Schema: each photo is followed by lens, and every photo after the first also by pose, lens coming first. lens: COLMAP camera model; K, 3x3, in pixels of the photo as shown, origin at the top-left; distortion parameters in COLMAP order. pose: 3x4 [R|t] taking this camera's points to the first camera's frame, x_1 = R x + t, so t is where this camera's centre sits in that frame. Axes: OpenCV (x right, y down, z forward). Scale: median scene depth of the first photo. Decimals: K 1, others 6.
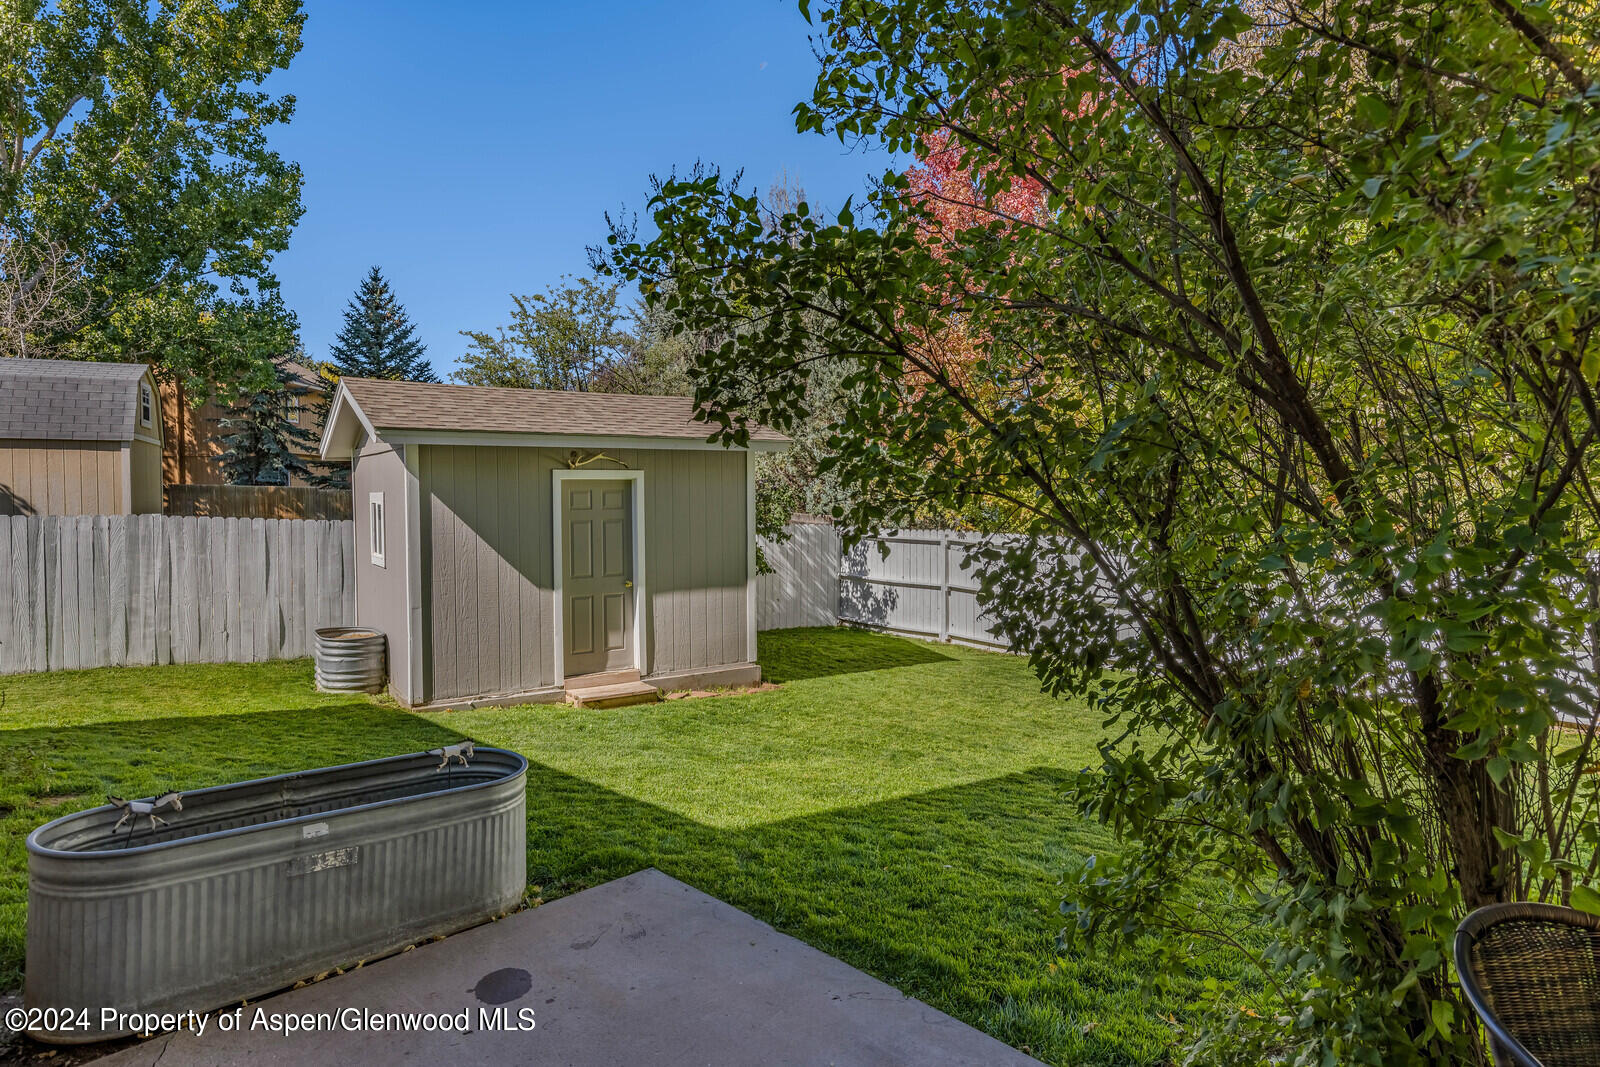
lens RADIAL K [[937.7, 0, 800.5], [0, 937.7, 522.5], [0, 0, 1]] dist [0.007969, -0.001471]
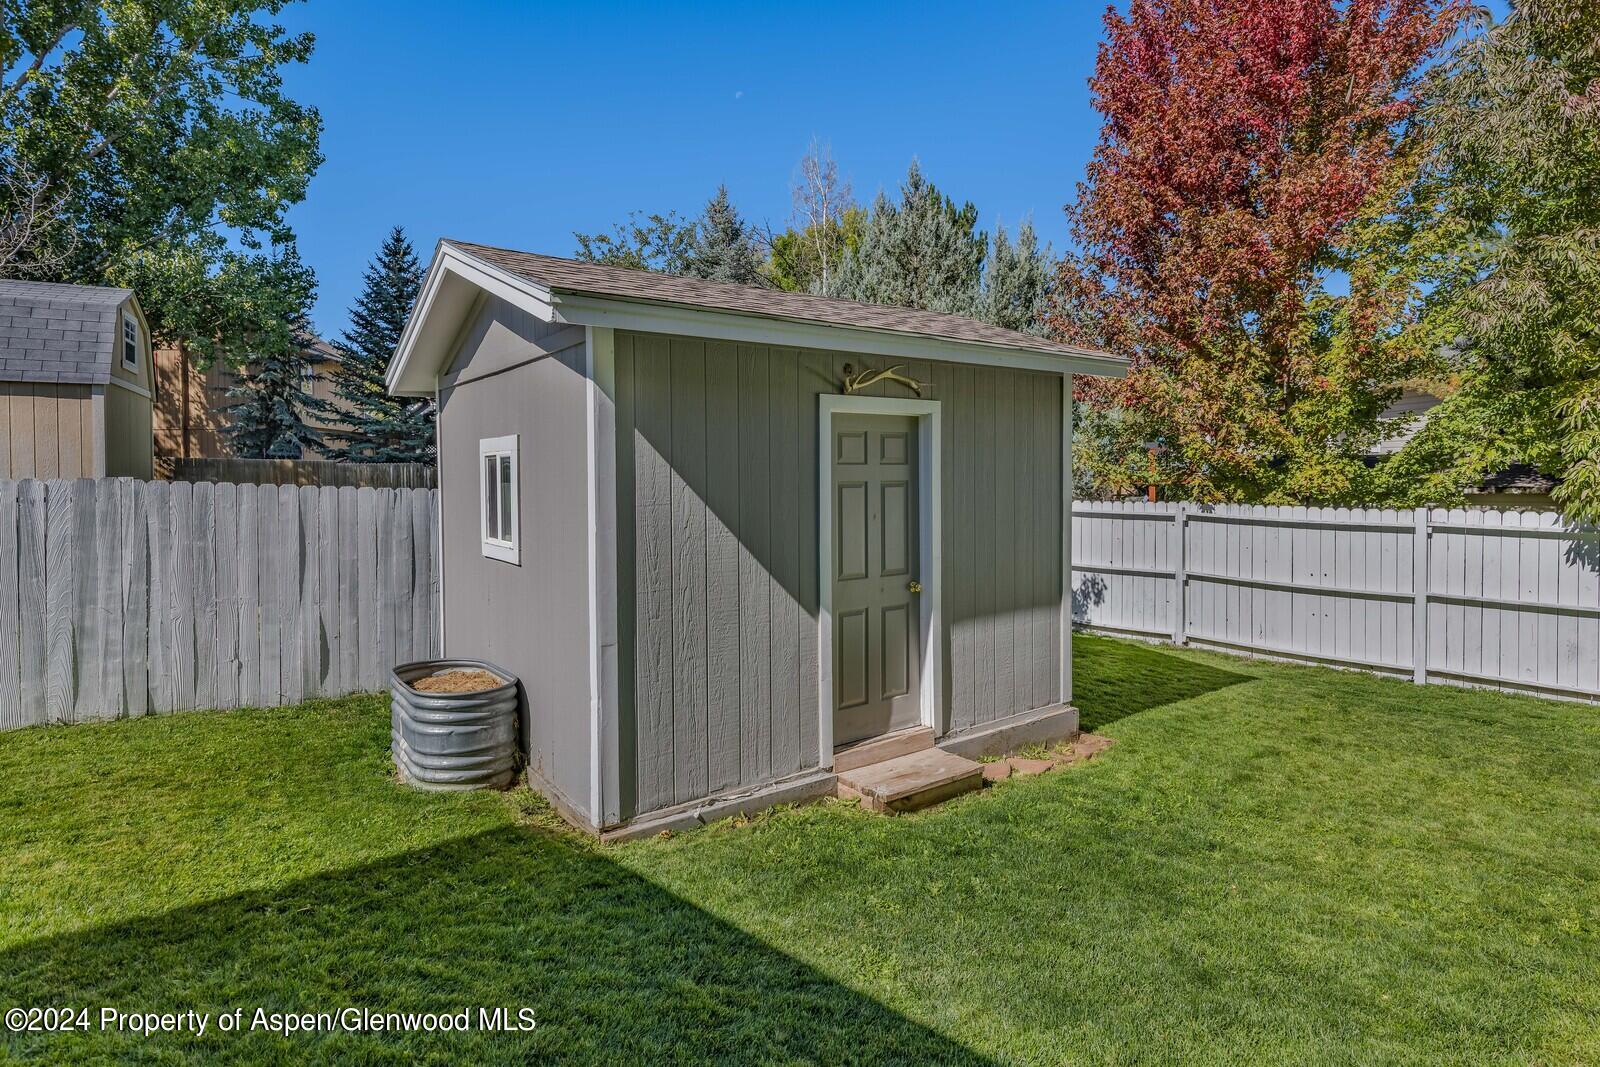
lens RADIAL K [[858.3, 0, 805.7], [0, 858.3, 488.8], [0, 0, 1]] dist [-0.001339, 0.001807]
pose [[0.999172, -0.002817, 0.040594, -0.168230], [0.003353, 0.999908, -0.013150, 0.005134], [-0.040553, 0.013276, 0.999089, 0.270806]]
